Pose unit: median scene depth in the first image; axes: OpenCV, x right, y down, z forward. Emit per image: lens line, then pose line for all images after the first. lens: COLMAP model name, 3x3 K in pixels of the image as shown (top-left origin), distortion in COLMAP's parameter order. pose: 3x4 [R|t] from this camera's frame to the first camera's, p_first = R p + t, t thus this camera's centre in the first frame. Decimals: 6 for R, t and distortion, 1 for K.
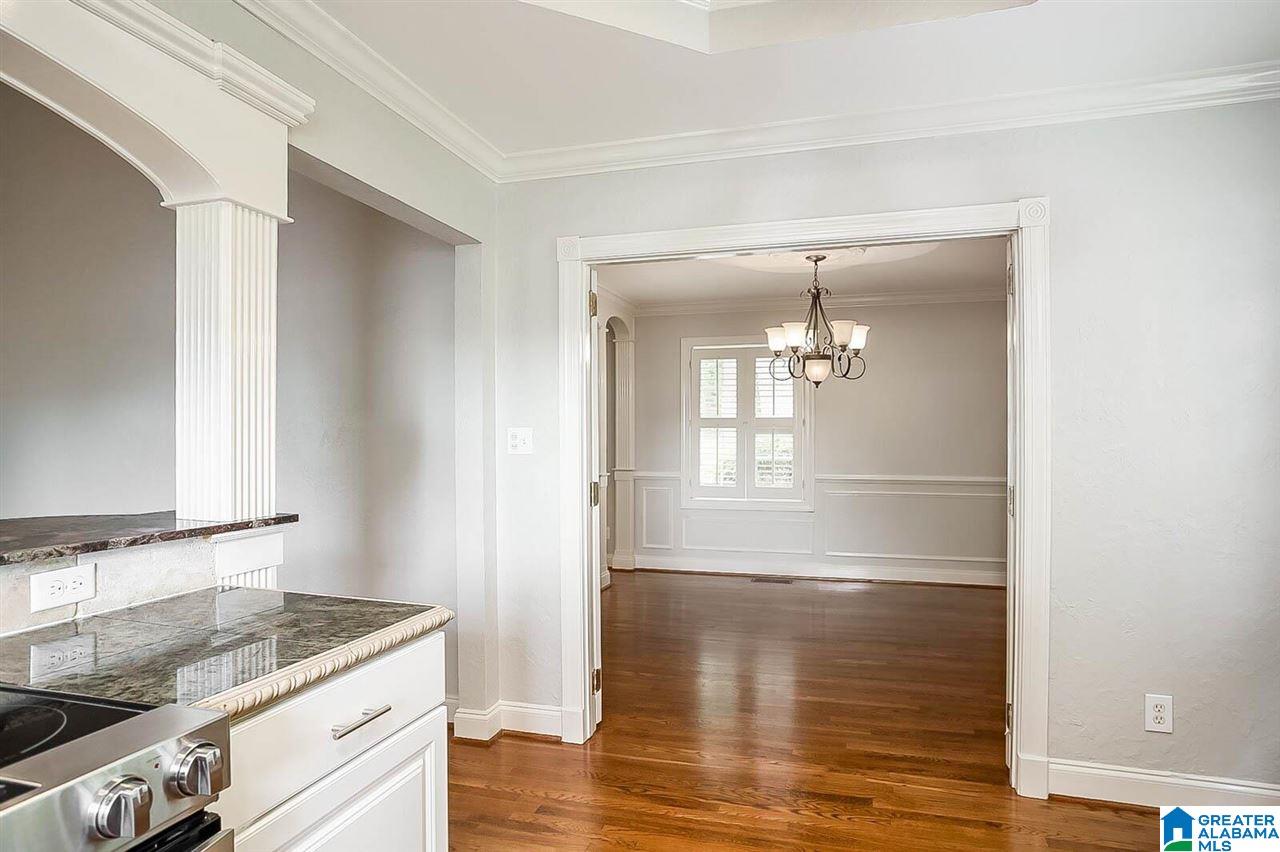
lens RADIAL K [[728.8, 0, 640.0], [0, 728.8, 426.0], [0, 0, 1]] dist [0.000038, 0.000039]
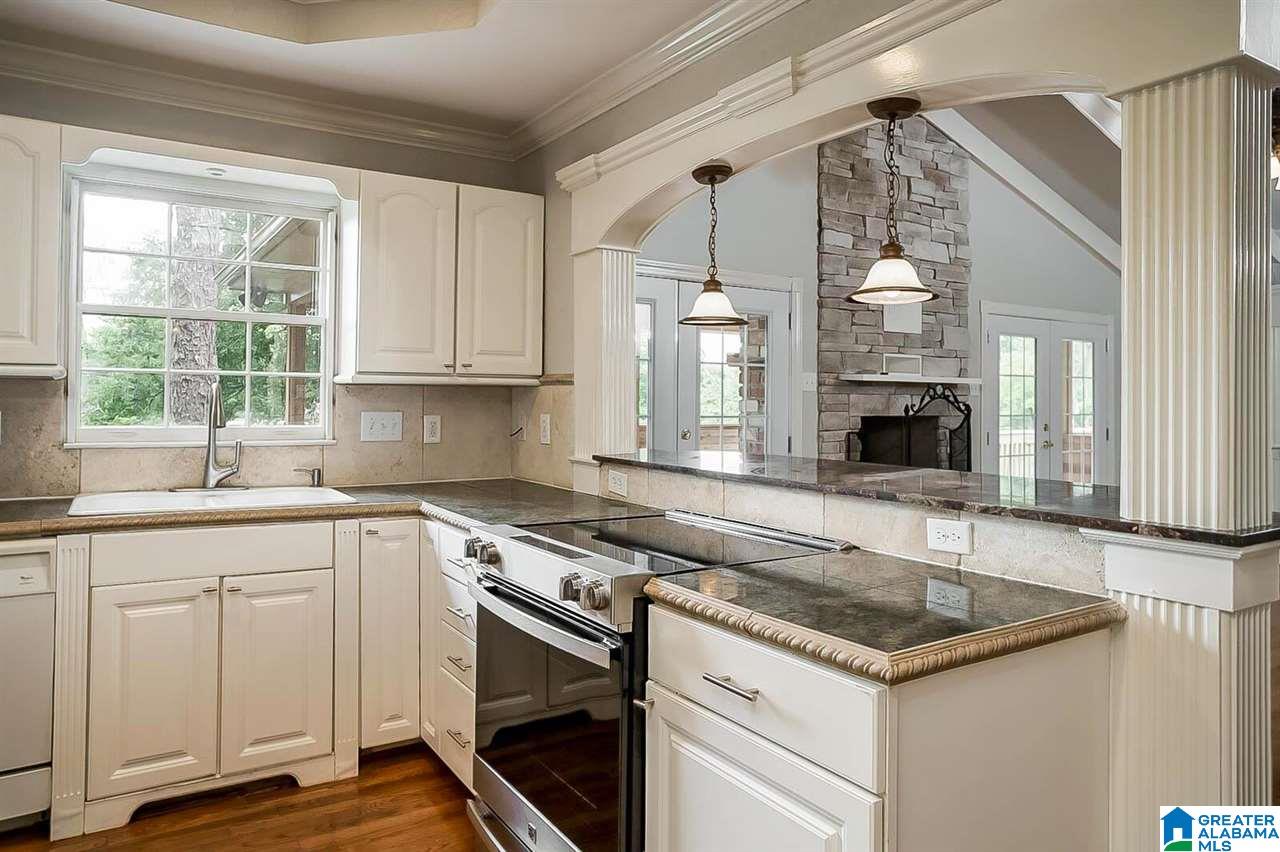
lens RADIAL K [[840.9, 0, 632.8], [0, 840.9, 397.0], [0, 0, 1]] dist [-0.050652, 0.039329]
pose [[-0.652795, -0.012848, -0.757426, 0.500293], [-0.002414, 0.999886, -0.014880, 0.024857], [0.757531, -0.007885, -0.652752, 1.438725]]
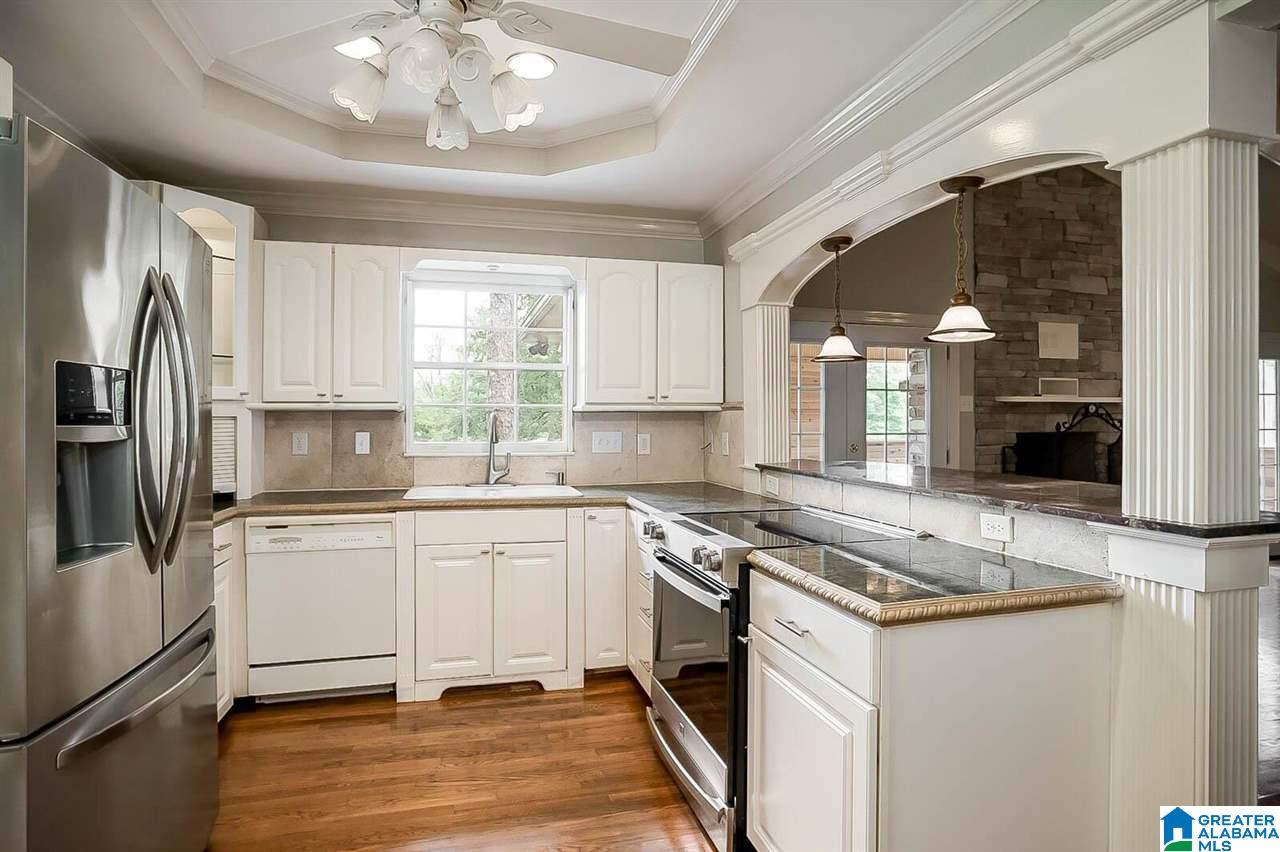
lens RADIAL K [[690.7, 0, 638.8], [0, 690.7, 423.6], [0, 0, 1]] dist [-0.077954, 0.045083]
pose [[-0.850891, -0.000731, -0.525342, 0.474400], [0.005062, 0.999941, -0.009590, 0.028175], [0.525318, -0.010820, -0.850837, 1.709597]]
